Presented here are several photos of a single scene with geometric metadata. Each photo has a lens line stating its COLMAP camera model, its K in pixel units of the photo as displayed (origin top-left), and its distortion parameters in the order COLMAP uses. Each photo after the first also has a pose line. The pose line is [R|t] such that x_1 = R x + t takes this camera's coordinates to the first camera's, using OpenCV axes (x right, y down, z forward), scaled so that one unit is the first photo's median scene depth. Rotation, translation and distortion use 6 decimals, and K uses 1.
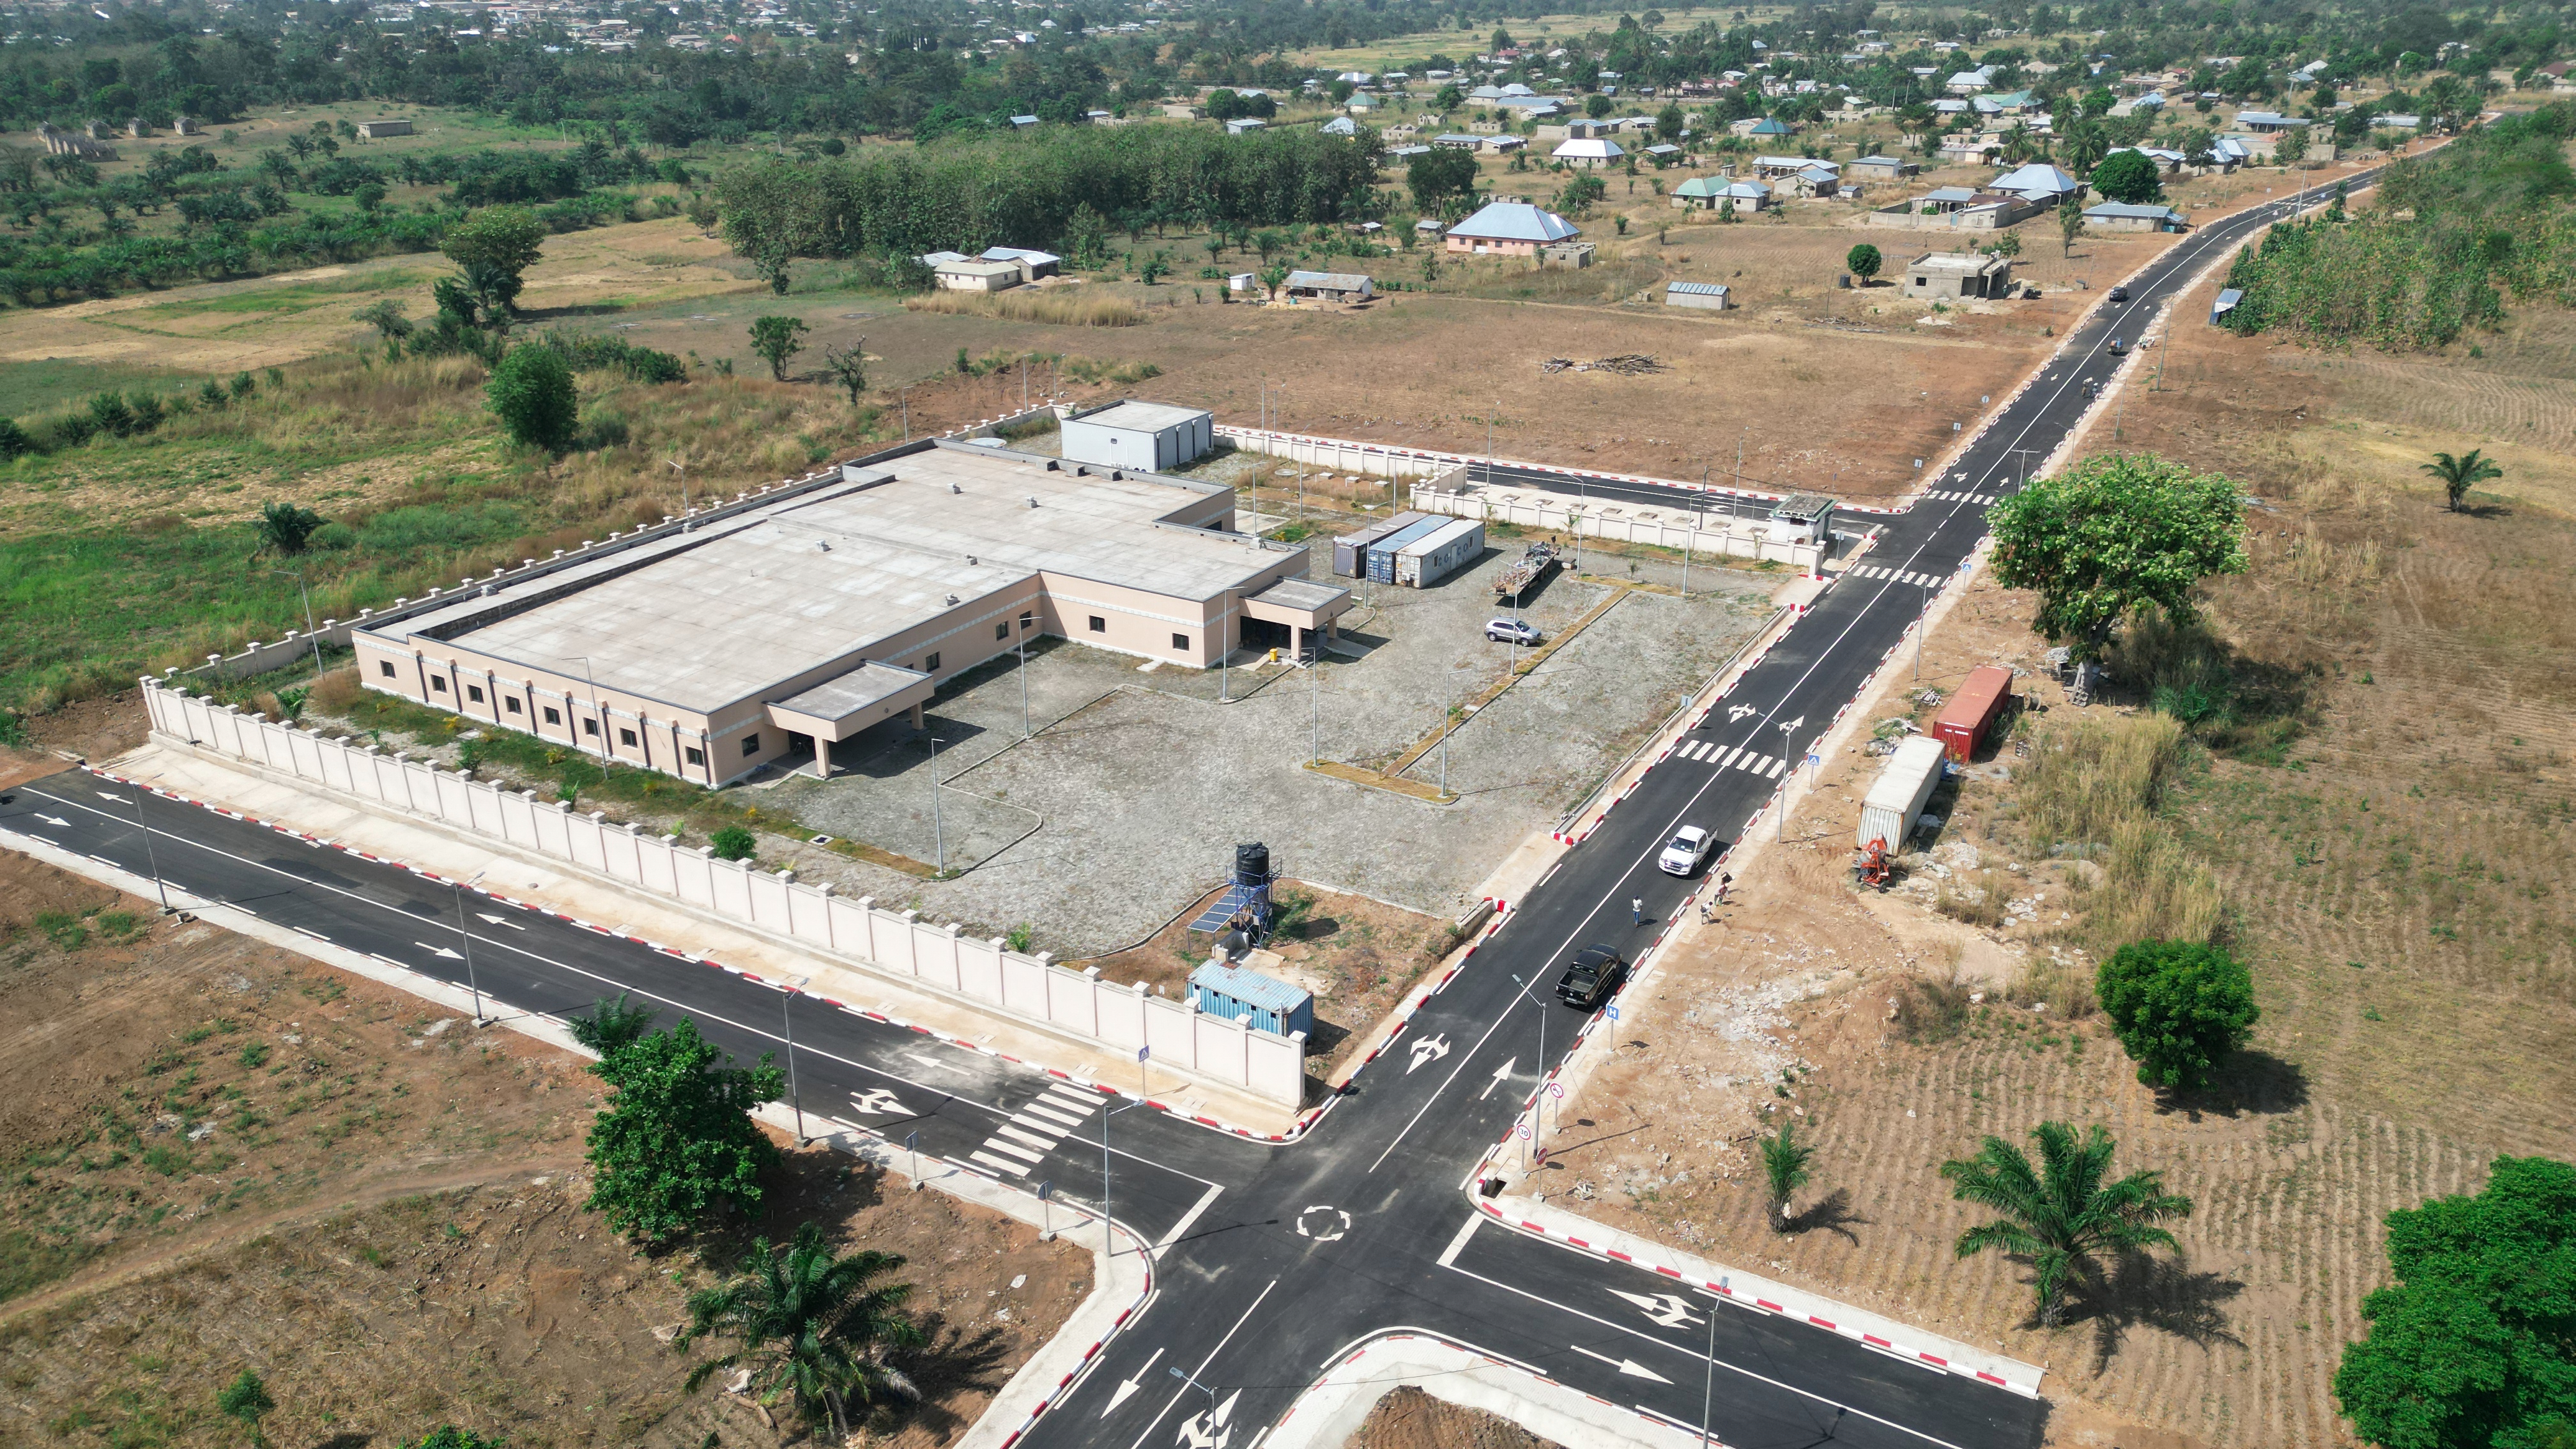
lens RADIAL K [[1807.9, 0, 1291.2], [0, 1807.9, 711.9], [0, 0, 1]] dist [0.081019, -0.086194]
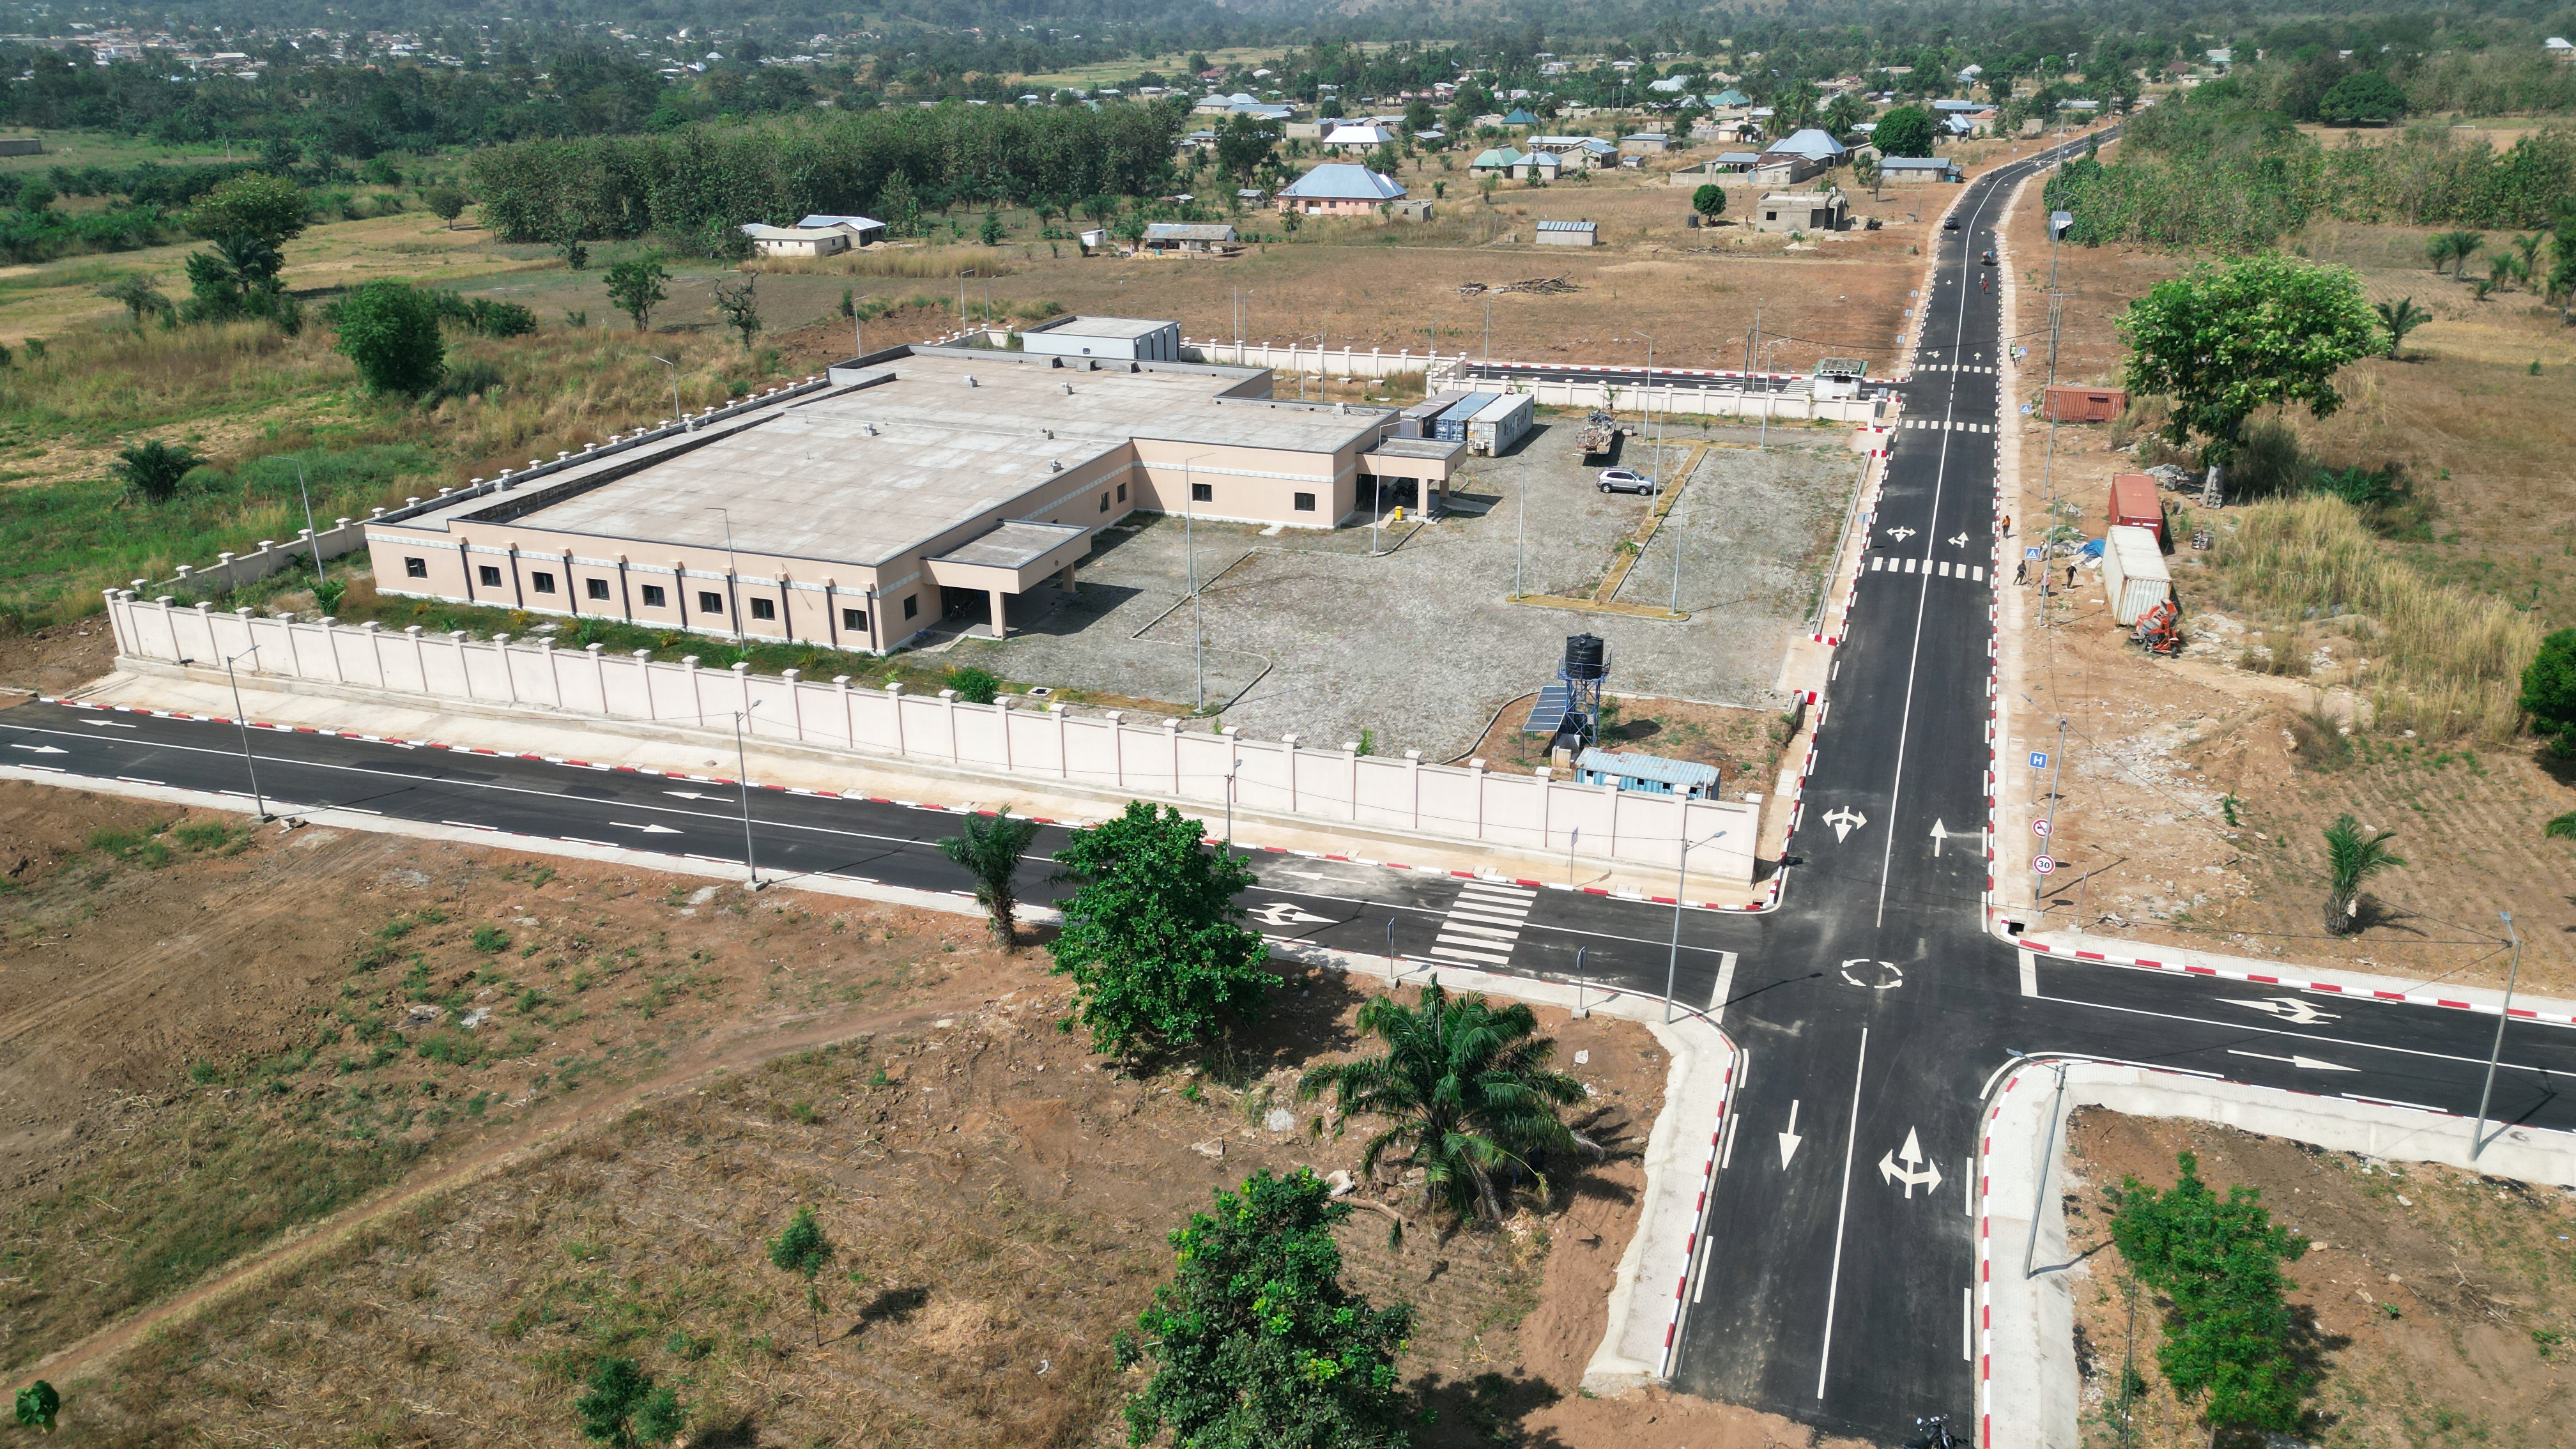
lens RADIAL K [[1807.9, 0, 1291.2], [0, 1807.9, 711.9], [0, 0, 1]] dist [0.081019, -0.086194]
pose [[0.983053, -0.068809, 0.169919, -0.250008], [0.073062, 0.997148, -0.018895, 0.091896], [-0.168135, 0.030989, 0.985277, 0.099752]]
